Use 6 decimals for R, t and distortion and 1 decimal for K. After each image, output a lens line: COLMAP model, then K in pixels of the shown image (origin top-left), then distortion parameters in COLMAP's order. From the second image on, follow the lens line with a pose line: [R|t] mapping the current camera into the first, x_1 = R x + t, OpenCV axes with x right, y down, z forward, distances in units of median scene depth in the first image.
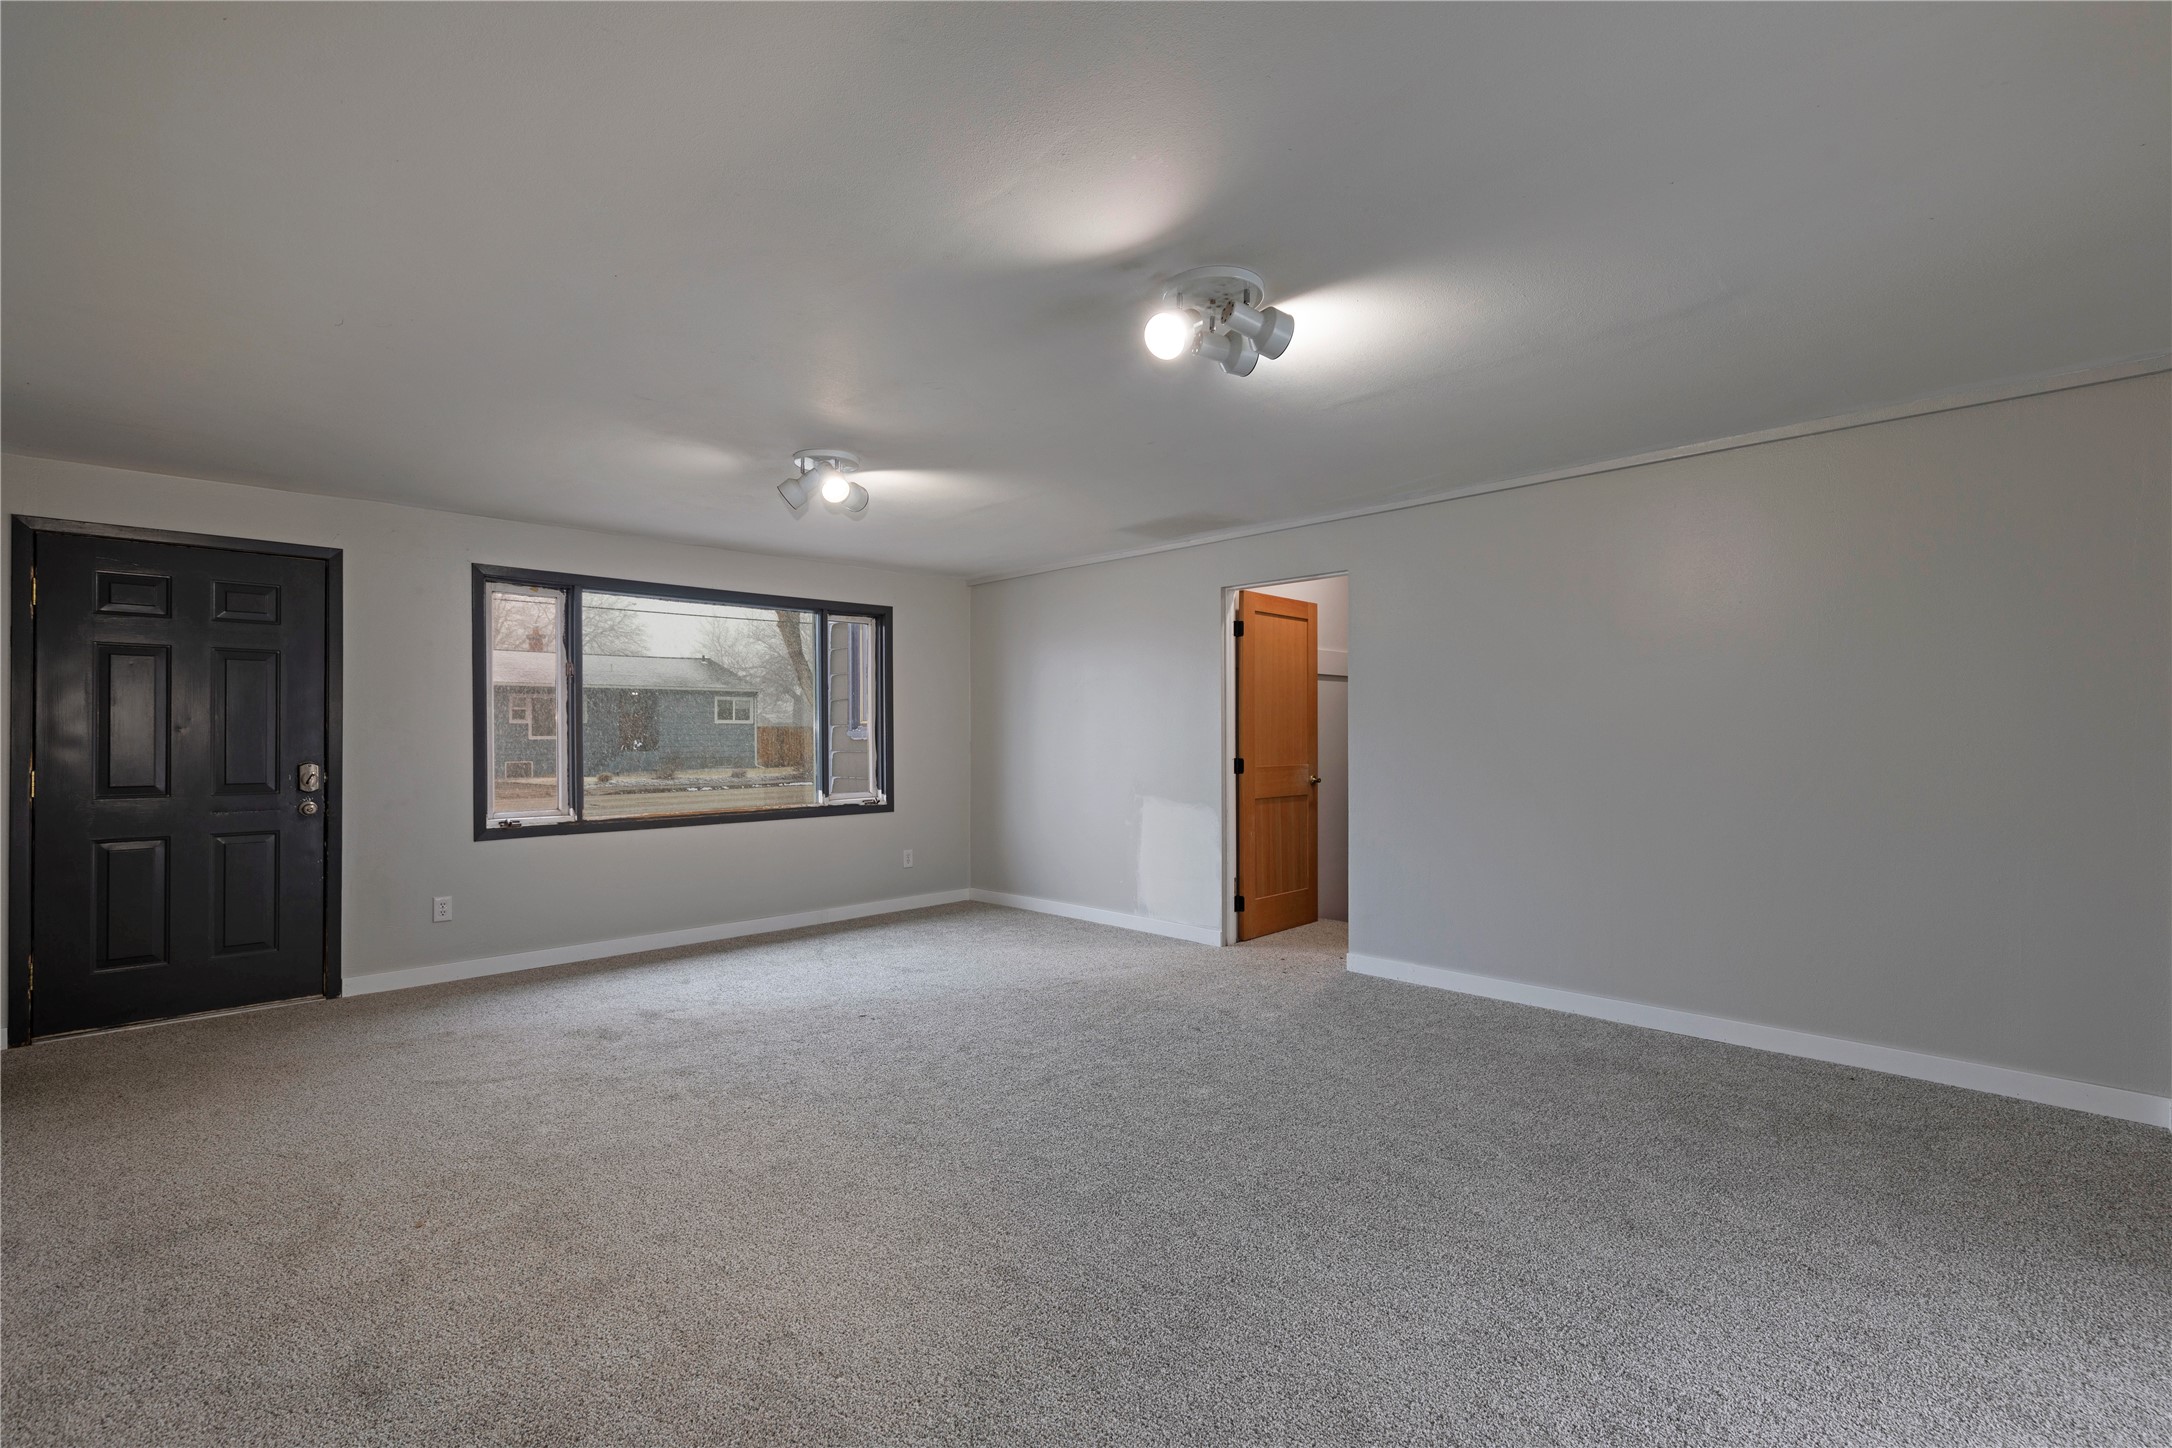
lens RADIAL K [[983.8, 0, 1108.8], [0, 983.8, 731.1], [0, 0, 1]] dist [-0.002286, -0.000444]
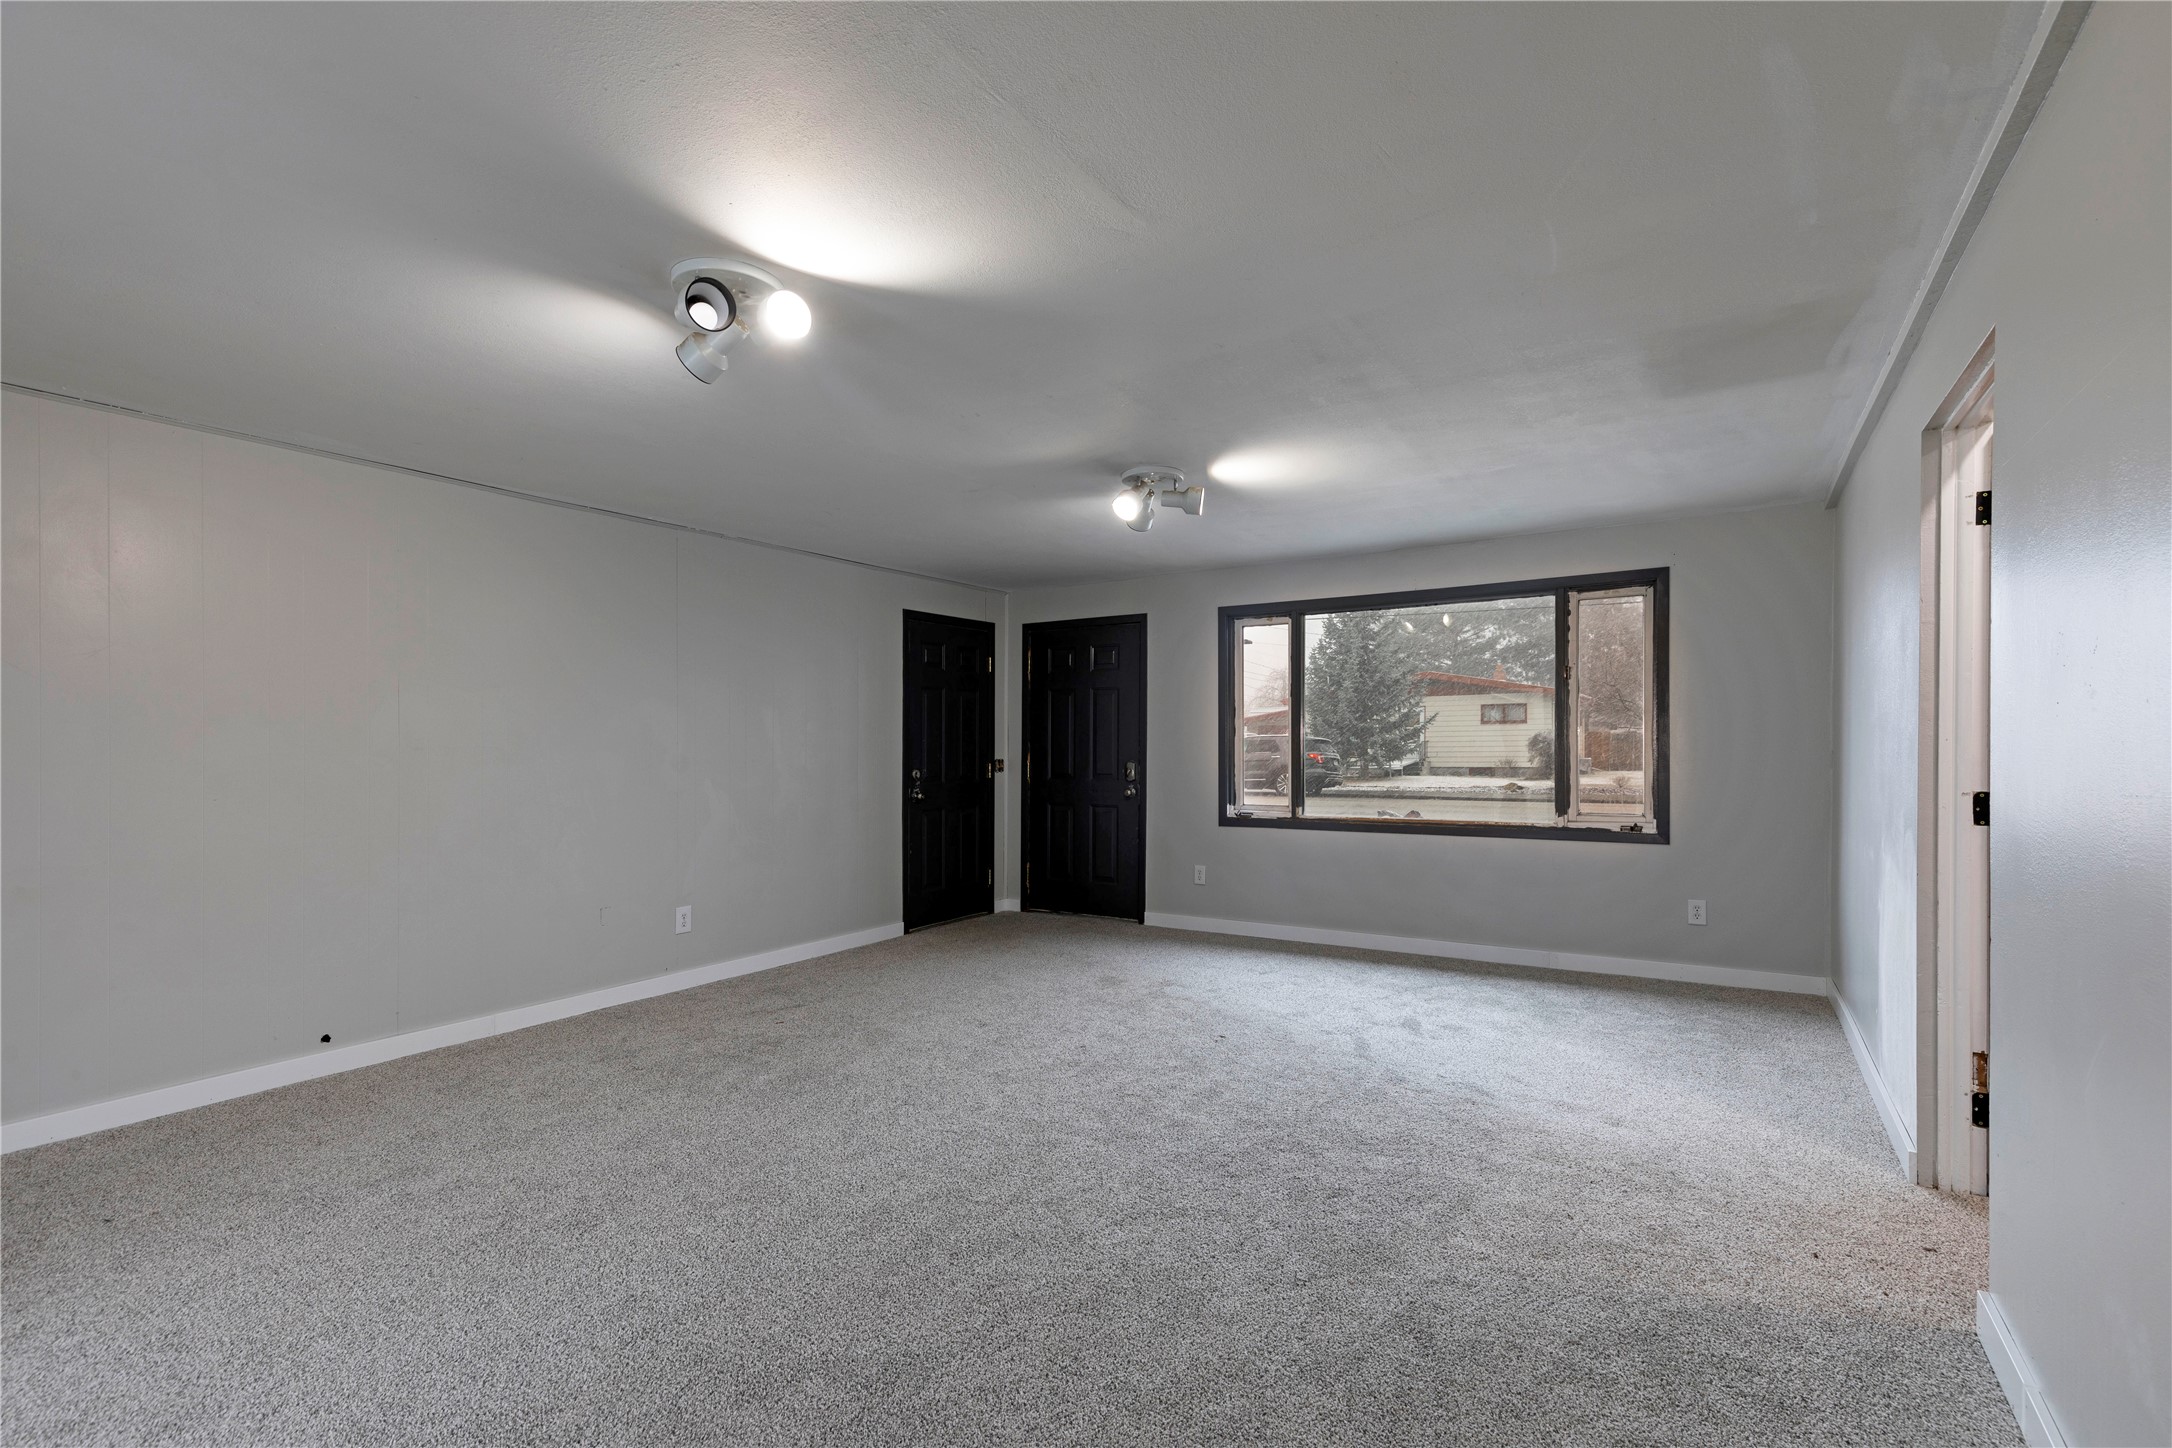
lens RADIAL K [[983.8, 0, 1095.5], [0, 983.8, 726.5], [0, 0, 1]] dist [-0.002286, -0.000444]
pose [[0.206313, -0.014822, -0.978374, 0.544592], [0.009622, 0.999868, -0.013119, -0.001152], [0.978439, -0.006707, 0.206428, 0.561251]]
